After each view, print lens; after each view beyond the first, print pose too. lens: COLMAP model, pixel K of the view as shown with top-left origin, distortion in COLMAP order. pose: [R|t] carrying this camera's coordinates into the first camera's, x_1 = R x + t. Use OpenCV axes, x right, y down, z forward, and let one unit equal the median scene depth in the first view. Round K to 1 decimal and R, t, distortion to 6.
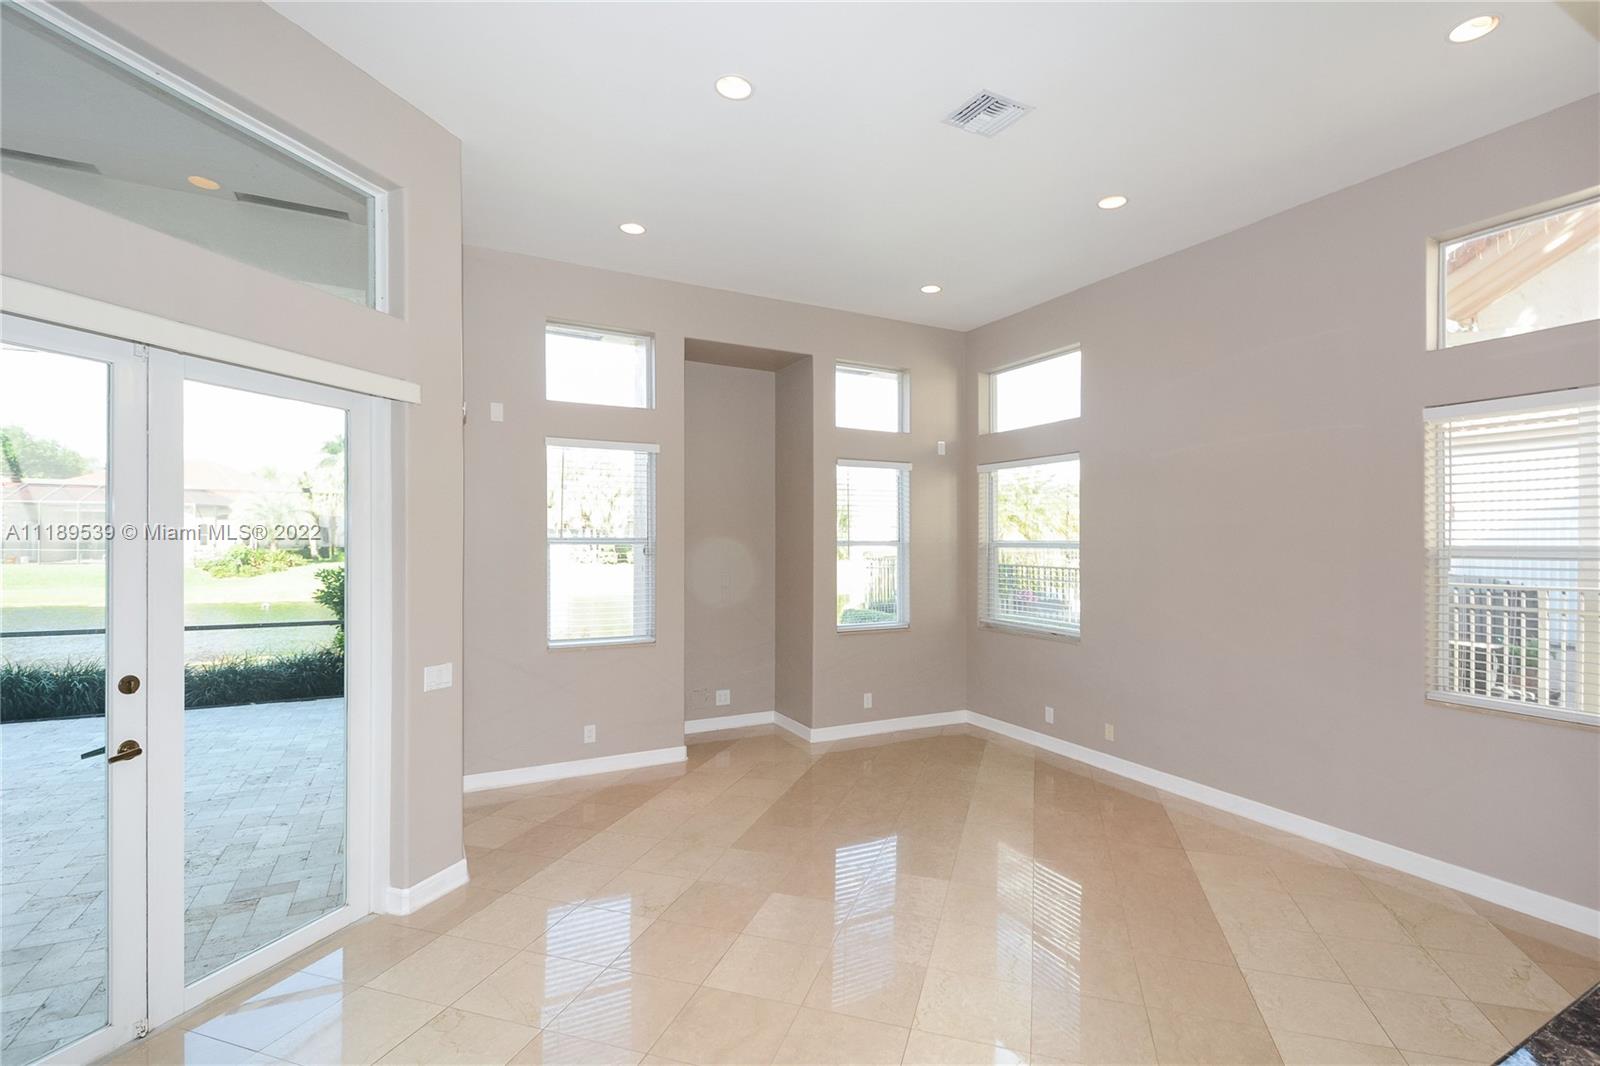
lens RADIAL K [[733.3, 0, 800.0], [0, 733.3, 533.0], [0, 0, 1]] dist [0.002098, -0.027023]
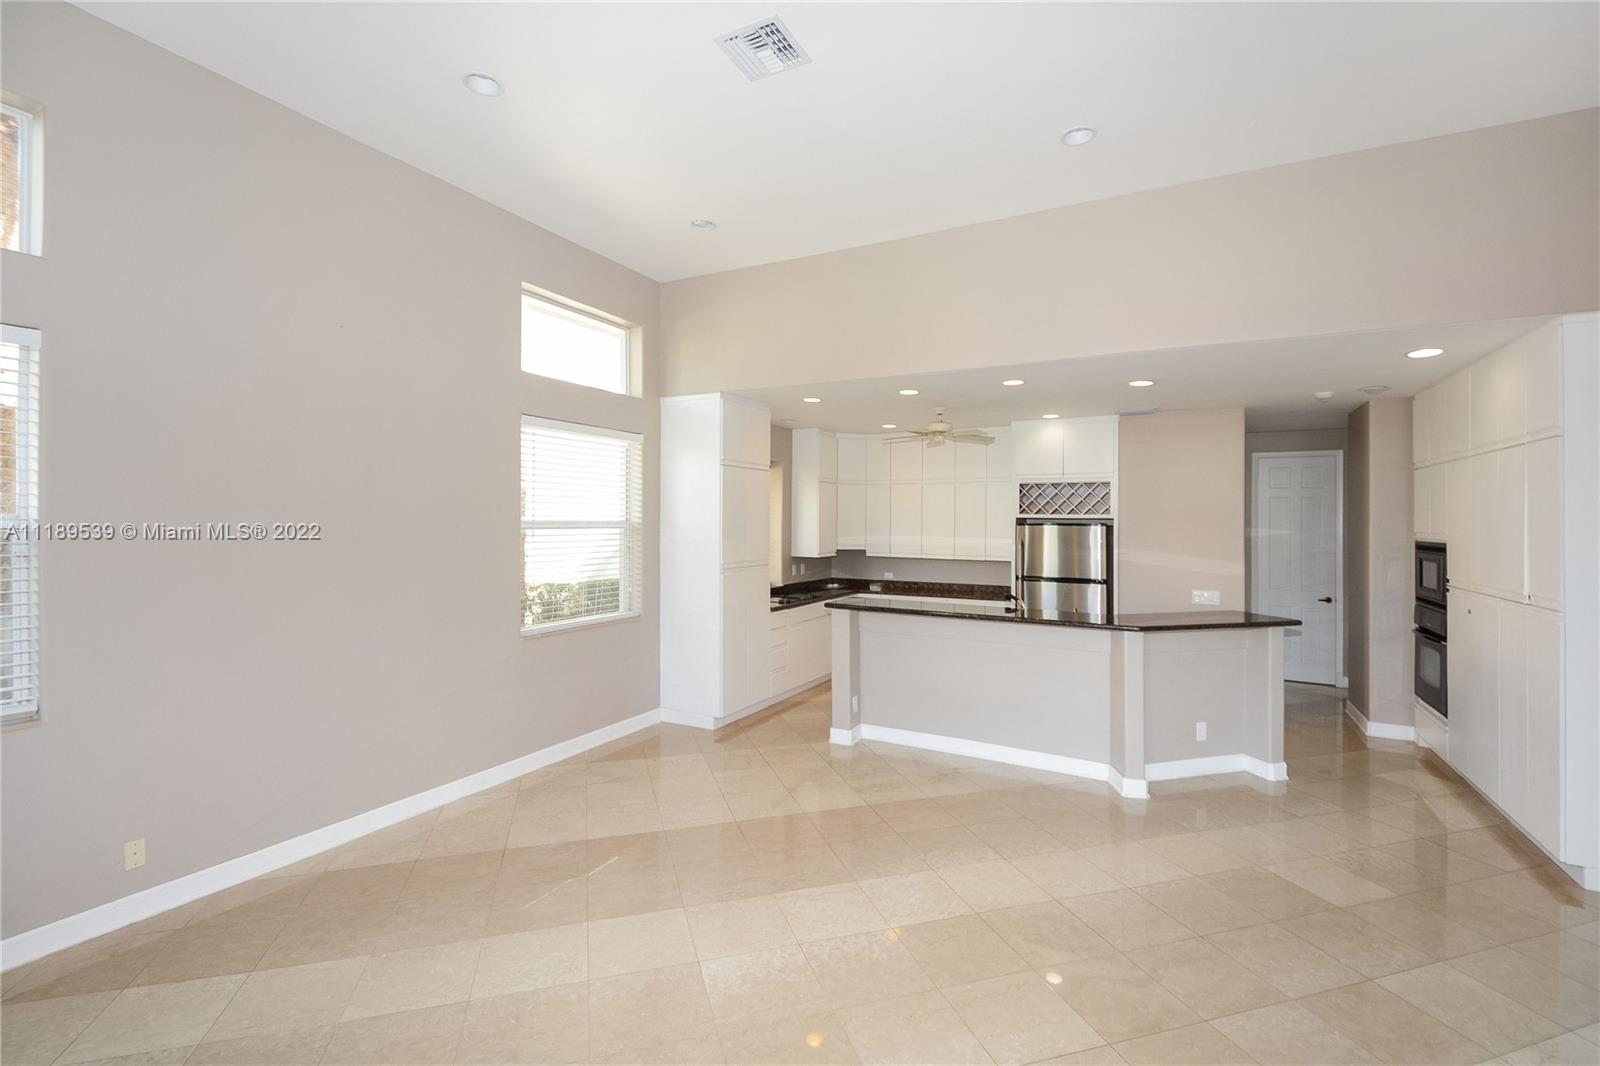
lens RADIAL K [[704.6, 0, 795.6], [0, 704.6, 514.9], [0, 0, 1]] dist [0.030887, -0.040281]
pose [[-0.560157, -0.010108, 0.828325, -0.268326], [-0.023473, 0.999718, -0.003675, 0.003233], [-0.828054, -0.021502, -0.560237, 0.769480]]
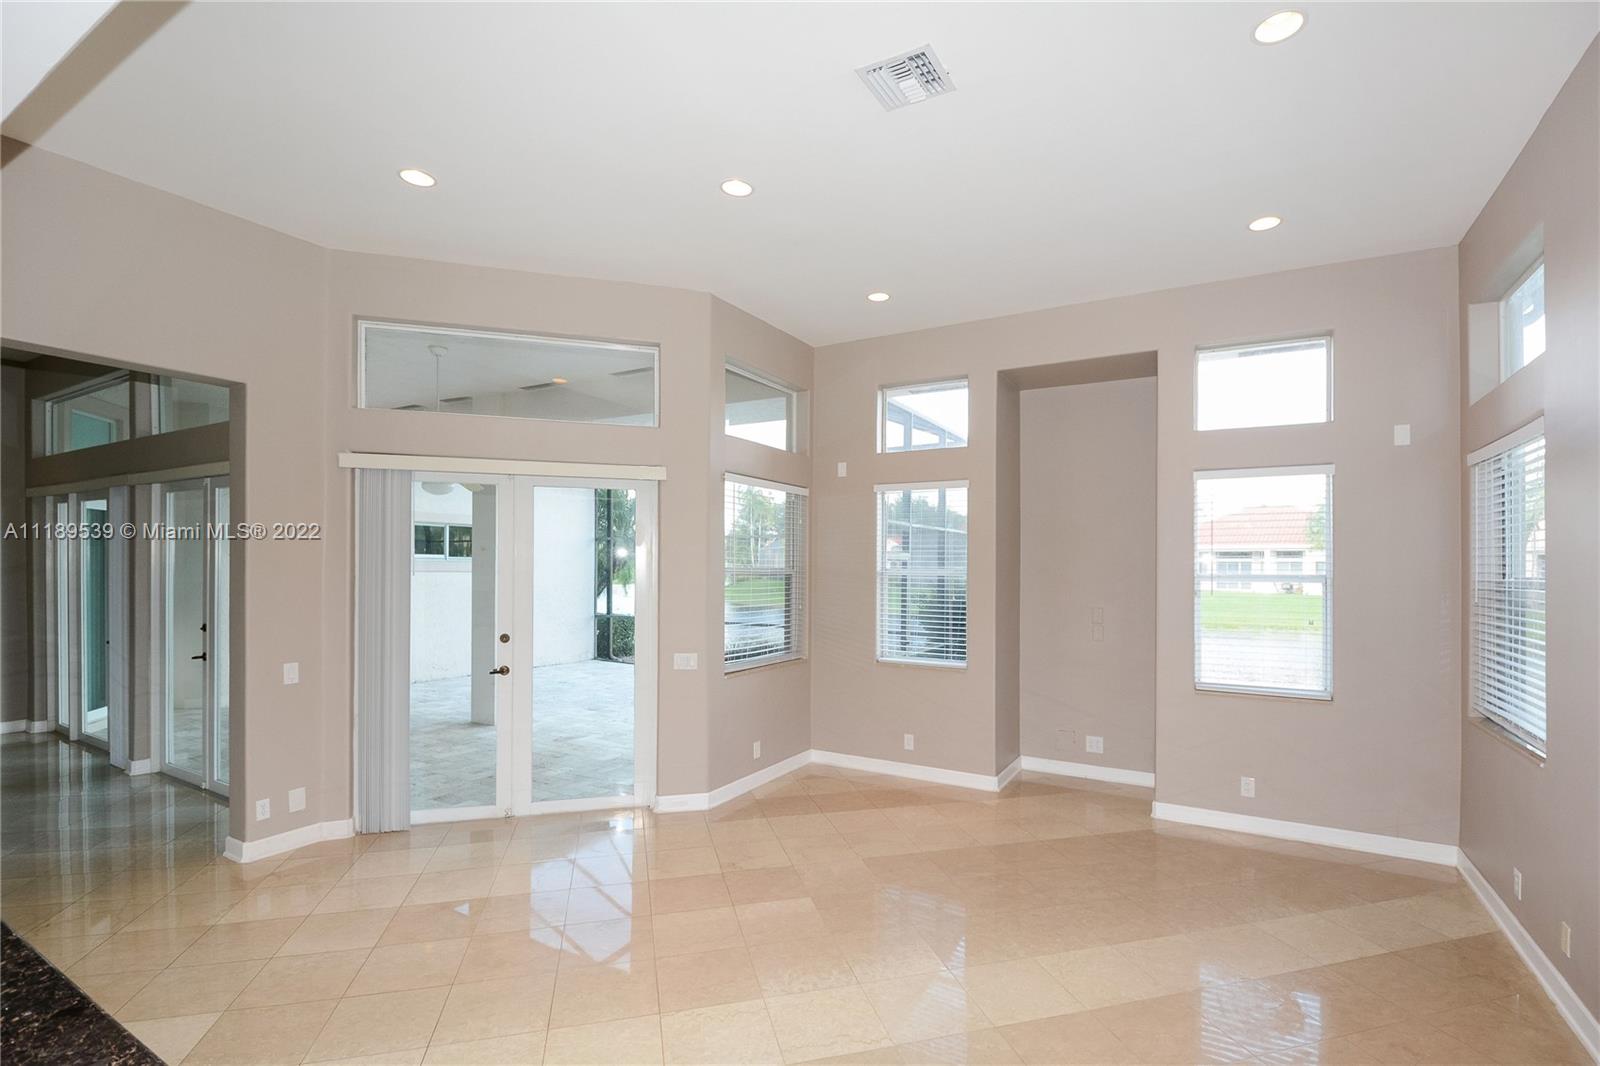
lens RADIAL K [[688.8, 0, 803.7], [0, 688.8, 563.2], [0, 0, 1]] dist [-0.000676, -0.015383]
pose [[0.548990, -0.007131, -0.835799, 0.450289], [0.000645, 0.999967, -0.008109, 0.004704], [0.835829, 0.003913, 0.548976, 0.240137]]
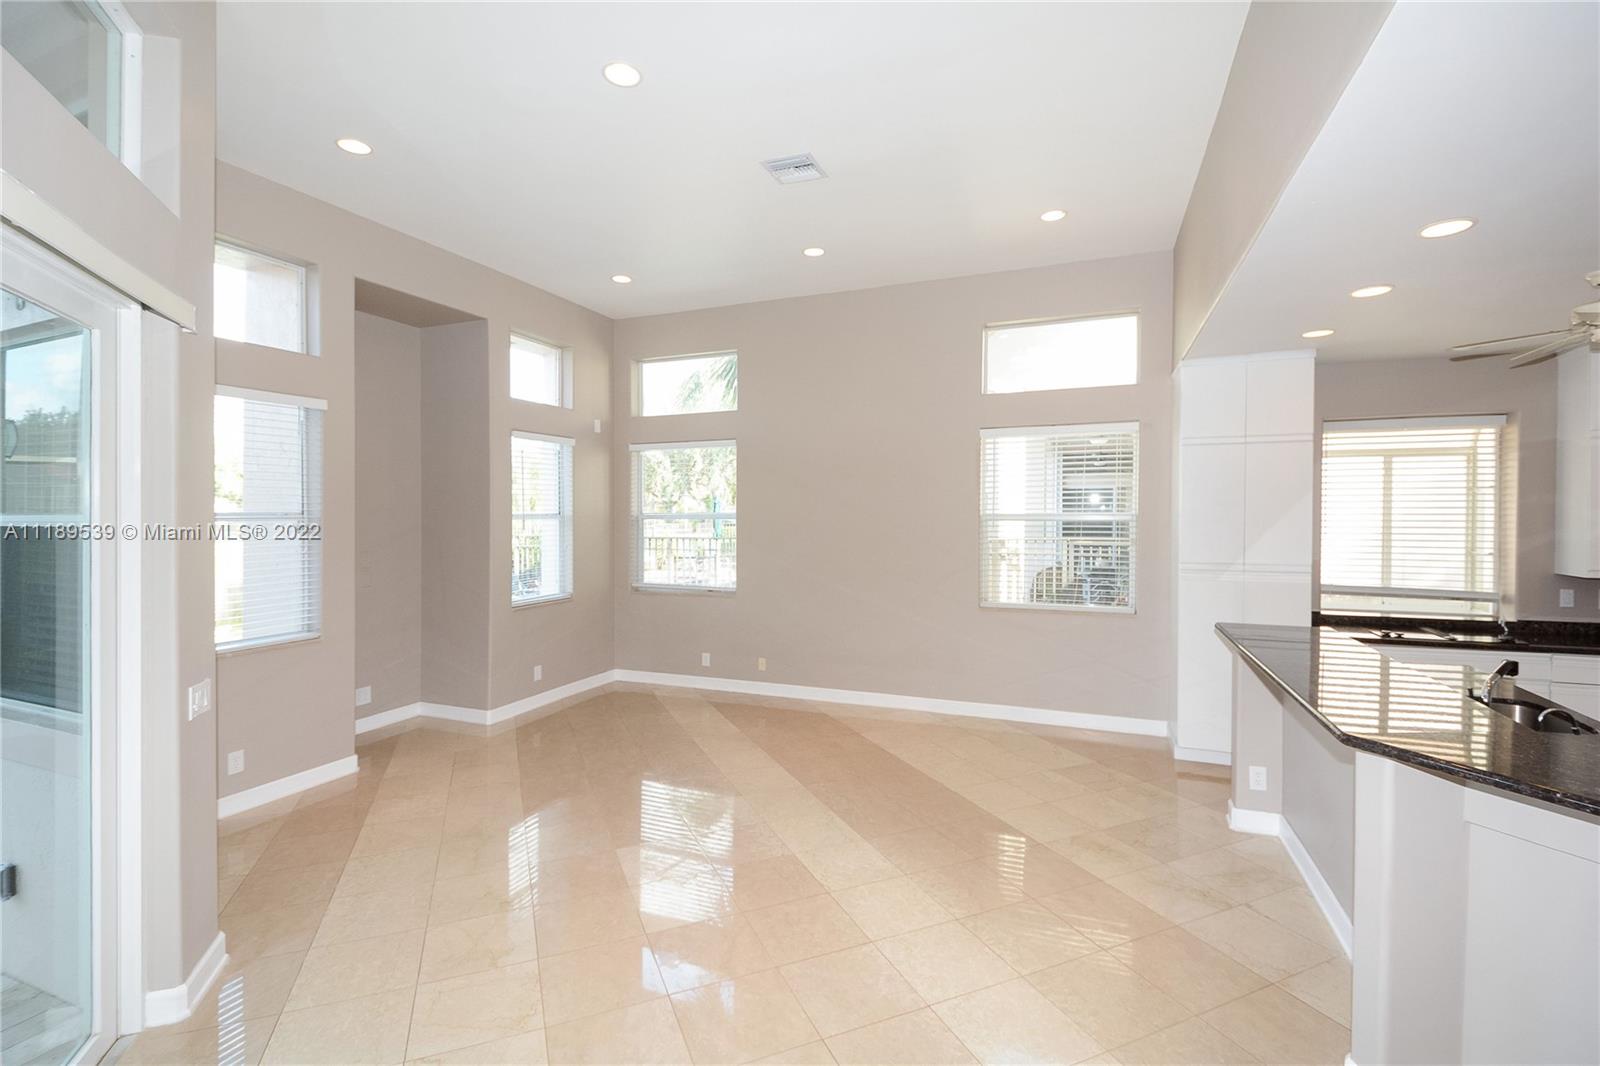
lens RADIAL K [[704.6, 0, 795.6], [0, 704.6, 514.9], [0, 0, 1]] dist [0.030887, -0.040281]
pose [[0.763959, -0.008818, 0.645205, -0.271432], [0.002669, 0.999941, 0.010505, 0.002936], [-0.645259, -0.006303, 0.763938, 0.034839]]
